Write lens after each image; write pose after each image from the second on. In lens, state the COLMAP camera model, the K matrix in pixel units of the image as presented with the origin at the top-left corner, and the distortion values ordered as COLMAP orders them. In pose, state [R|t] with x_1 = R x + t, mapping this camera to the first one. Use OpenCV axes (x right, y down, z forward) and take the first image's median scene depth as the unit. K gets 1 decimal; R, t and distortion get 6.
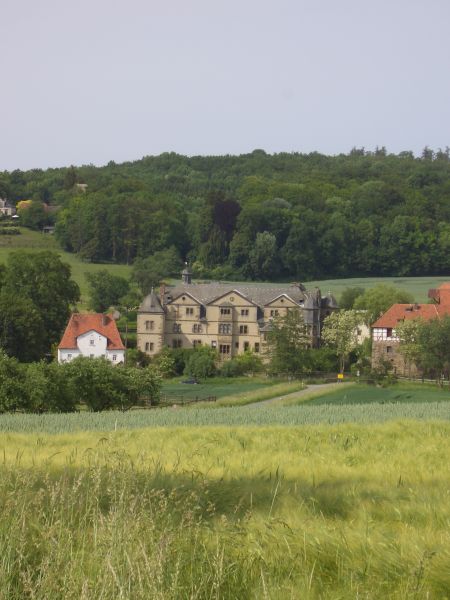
lens RADIAL K [[2004.1, 0, 225.0], [0, 2004.1, 300.0], [0, 0, 1]] dist [0.007259, -0.945121]
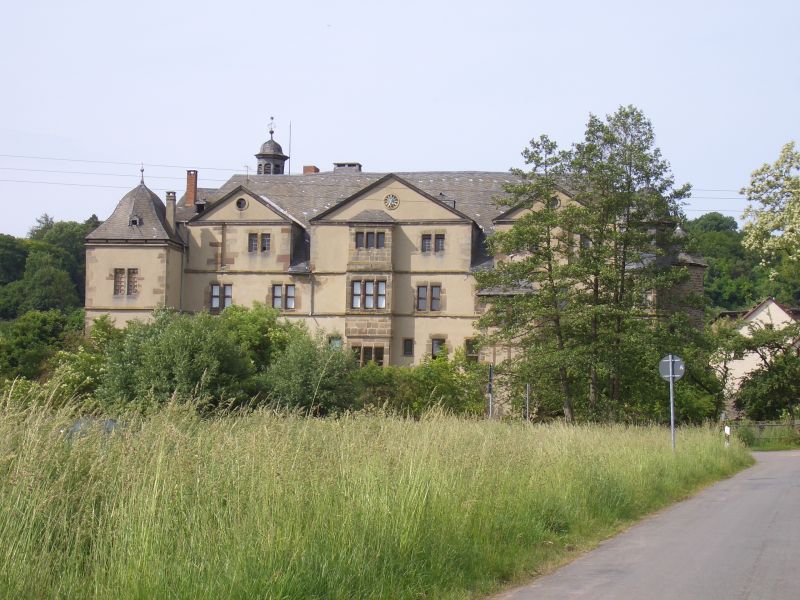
lens RADIAL K [[1476.4, 0, 400.0], [0, 1476.4, 300.0], [0, 0, 1]] dist [-0.058467, -0.207261]
pose [[0.997873, -0.008203, -0.064669, 0.019594], [0.001901, 0.995291, -0.096917, 0.037304], [0.065159, 0.096588, 0.993189, 0.773084]]
